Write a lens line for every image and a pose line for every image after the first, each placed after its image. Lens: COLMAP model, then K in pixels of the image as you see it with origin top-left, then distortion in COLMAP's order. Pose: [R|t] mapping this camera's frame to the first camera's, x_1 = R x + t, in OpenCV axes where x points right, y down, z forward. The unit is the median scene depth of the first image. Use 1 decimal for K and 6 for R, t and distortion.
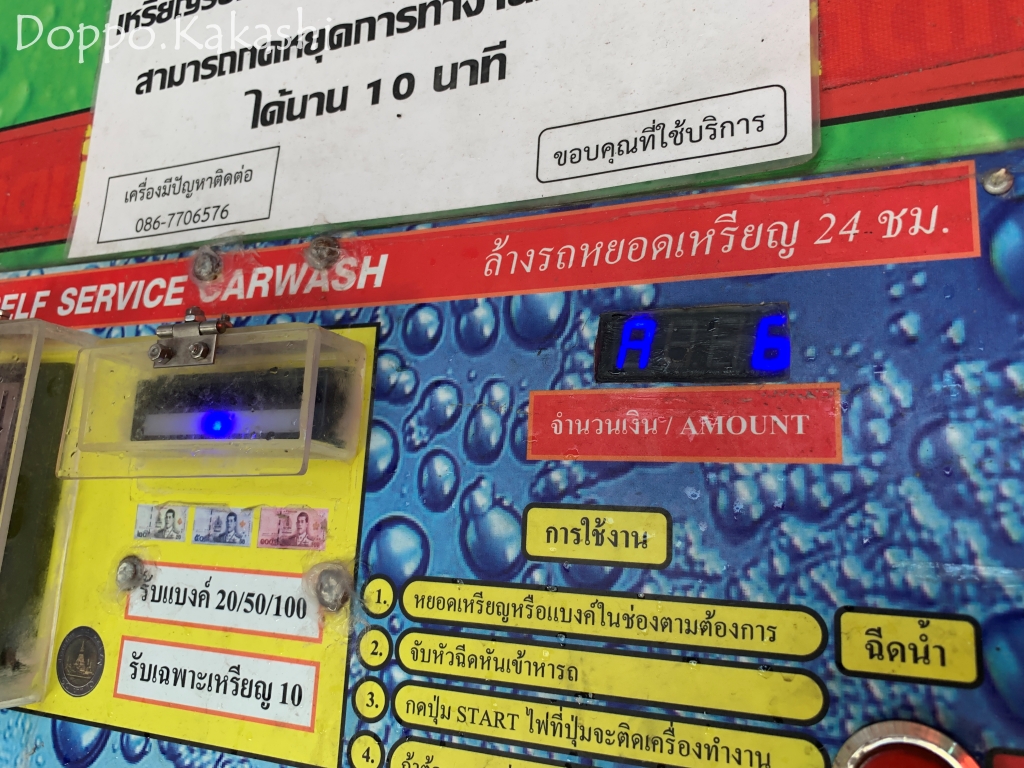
lens RADIAL K [[770.3, 0, 512.0], [0, 770.3, 384.0], [0, 0, 1]] dist [-0.005270, -0.004798]
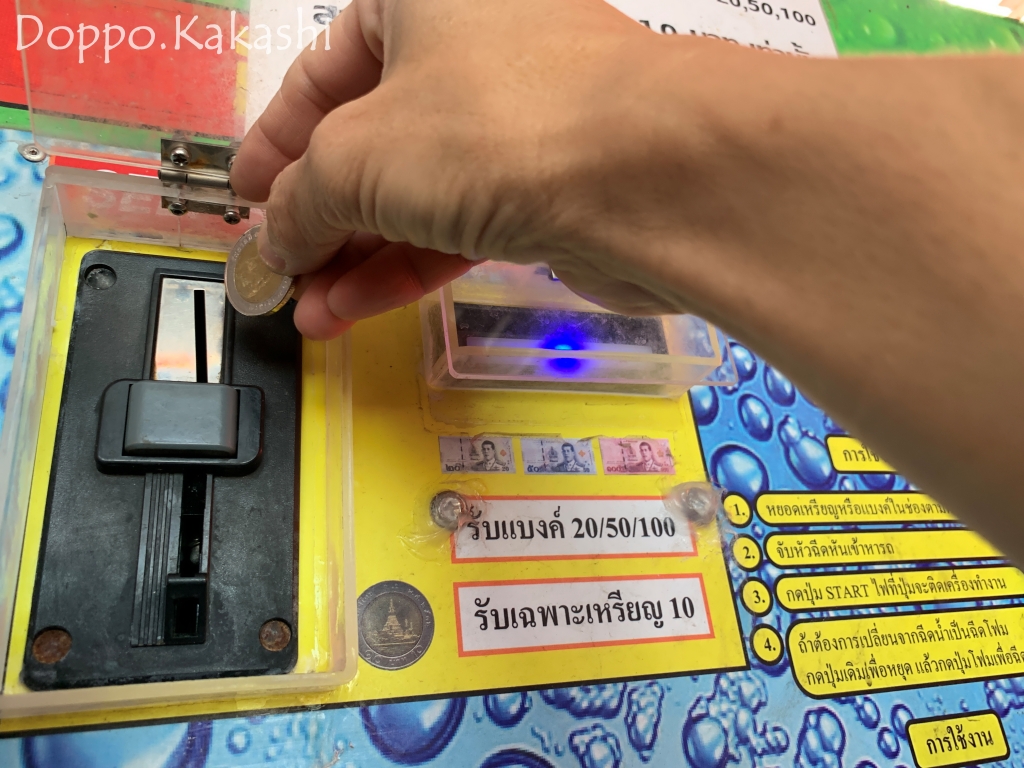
lens RADIAL K [[770.3, 0, 512.0], [0, 770.3, 384.0], [0, 0, 1]] dist [-0.005270, -0.004798]
pose [[0.727619, 0.160442, 0.666955, -1.193315], [-0.000493, 0.972386, -0.233378, 0.357124], [-0.685982, 0.169482, 0.707605, 0.385326]]
